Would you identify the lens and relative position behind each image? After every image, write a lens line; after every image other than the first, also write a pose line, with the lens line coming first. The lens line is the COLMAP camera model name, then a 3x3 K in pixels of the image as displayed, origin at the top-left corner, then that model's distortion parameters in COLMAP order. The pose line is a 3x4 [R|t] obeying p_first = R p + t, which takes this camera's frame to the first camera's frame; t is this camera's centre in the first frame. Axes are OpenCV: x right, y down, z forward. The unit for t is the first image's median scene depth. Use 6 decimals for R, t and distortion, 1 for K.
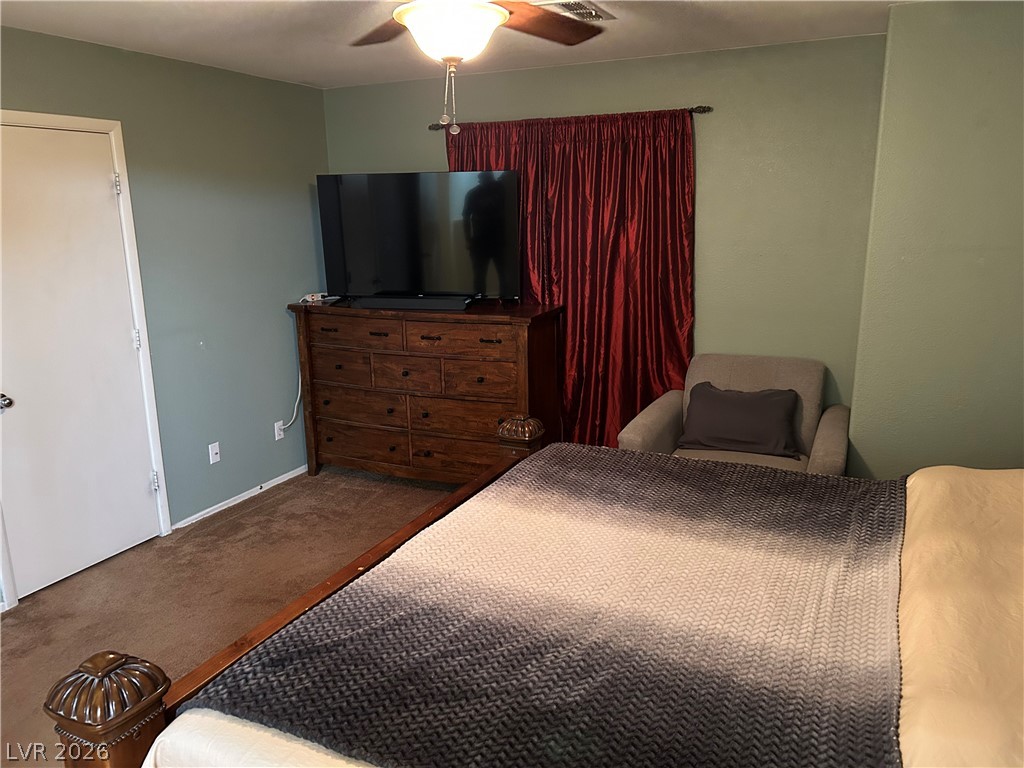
lens RADIAL K [[774.7, 0, 517.8], [0, 774.7, 381.9], [0, 0, 1]] dist [0.035757, -0.039932]
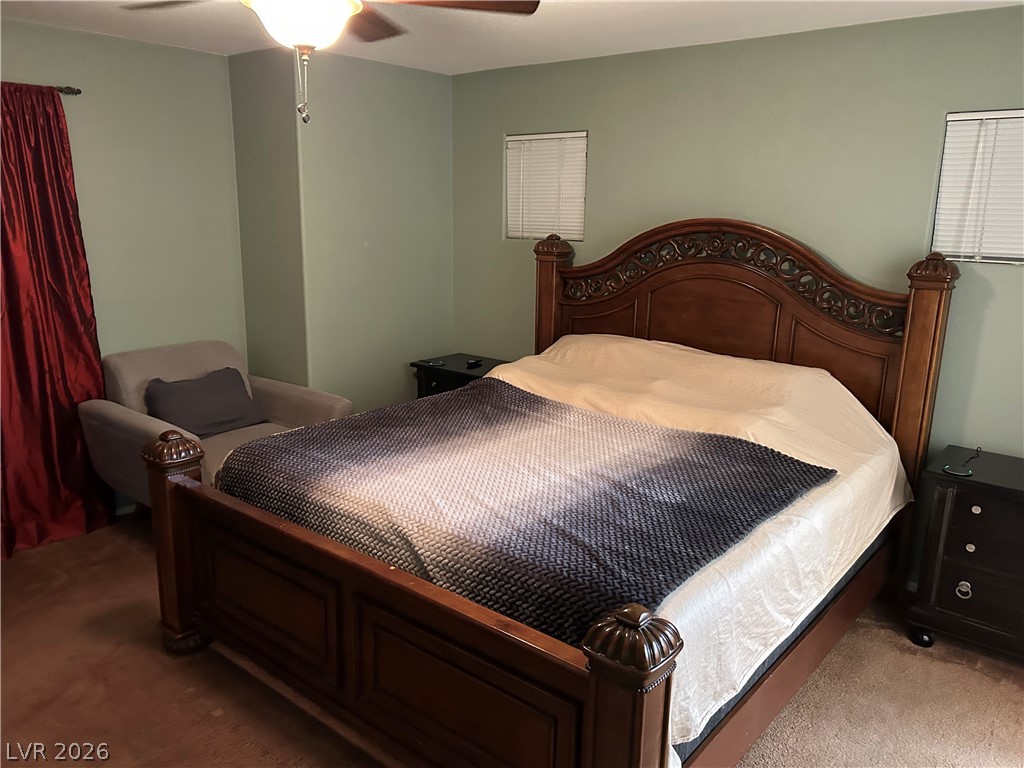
lens RADIAL K [[774.7, 0, 518.4], [0, 774.7, 391.1], [0, 0, 1]] dist [0.035757, -0.039932]
pose [[0.276648, -0.220160, 0.935412, -0.962991], [0.200092, 0.965265, 0.168009, -0.101381], [-0.939909, 0.140689, 0.311091, 0.472928]]
